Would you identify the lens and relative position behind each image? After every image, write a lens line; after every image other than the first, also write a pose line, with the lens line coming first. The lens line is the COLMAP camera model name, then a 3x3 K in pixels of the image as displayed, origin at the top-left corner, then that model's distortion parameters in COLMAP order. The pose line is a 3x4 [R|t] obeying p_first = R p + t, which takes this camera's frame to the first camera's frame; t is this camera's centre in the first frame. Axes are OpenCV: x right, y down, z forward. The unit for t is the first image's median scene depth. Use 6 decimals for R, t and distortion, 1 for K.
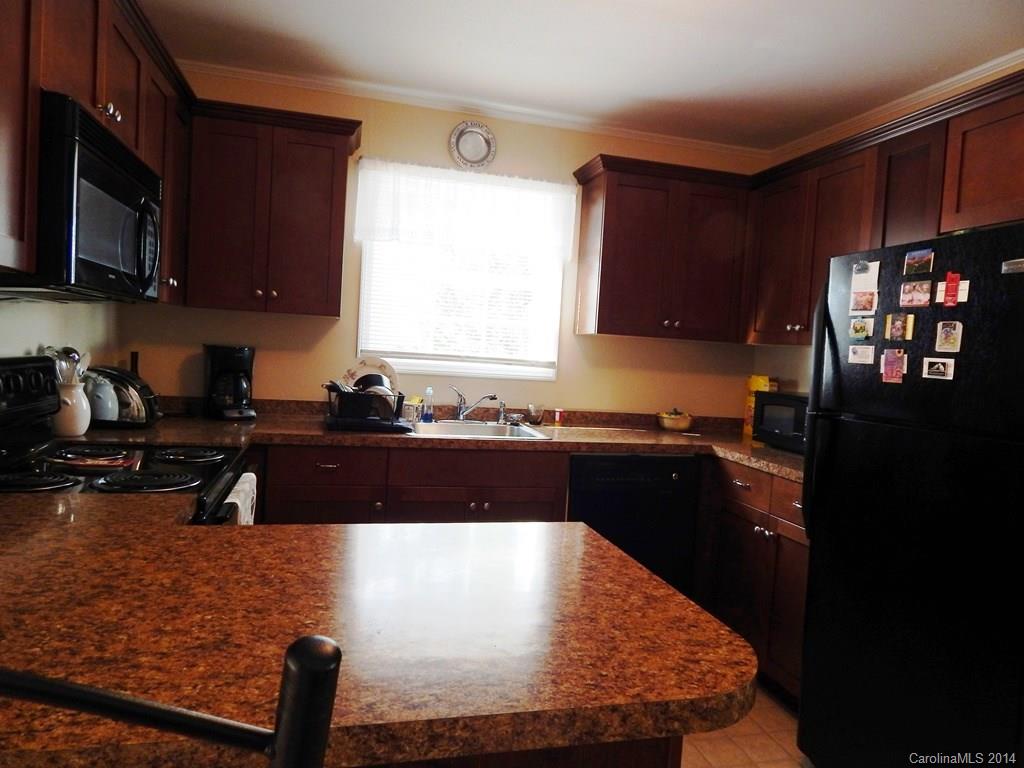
lens RADIAL K [[676.0, 0, 512.0], [0, 676.0, 384.0], [0, 0, 1]] dist [-0.001750, -0.001573]
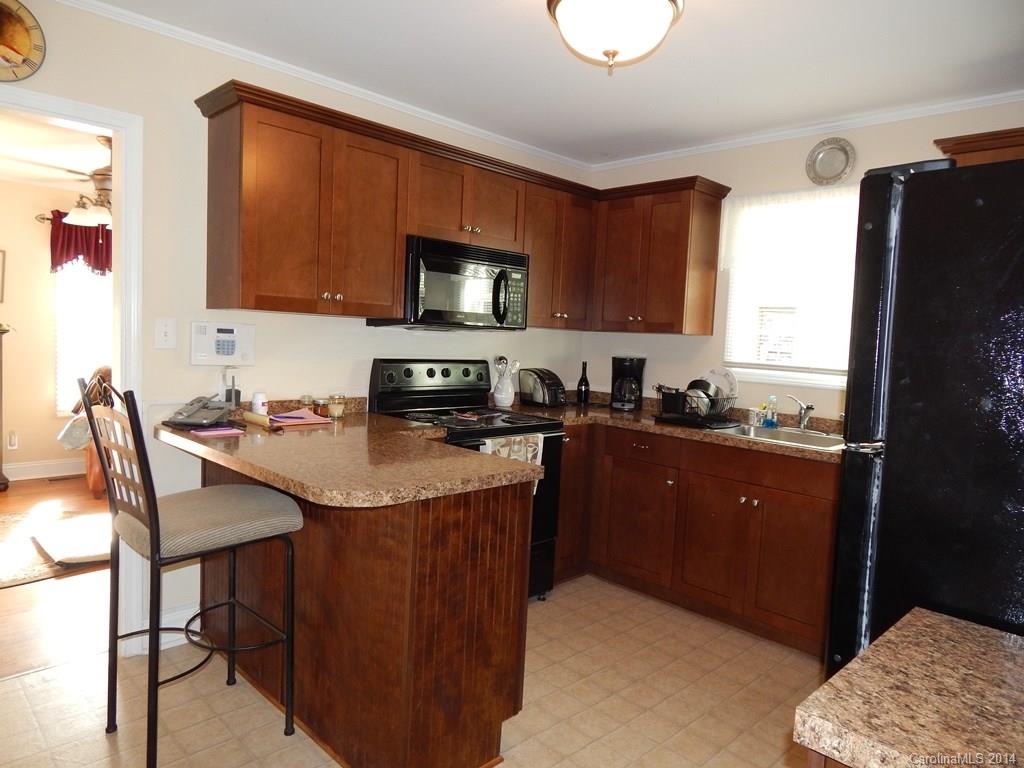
lens RADIAL K [[676.0, 0, 512.0], [0, 676.0, 384.0], [0, 0, 1]] dist [-0.001750, -0.001573]
pose [[0.501442, 0.025922, -0.864803, 0.666429], [-0.065842, 0.997796, -0.008269, 0.024069], [0.862683, 0.061087, 0.502043, 0.106803]]
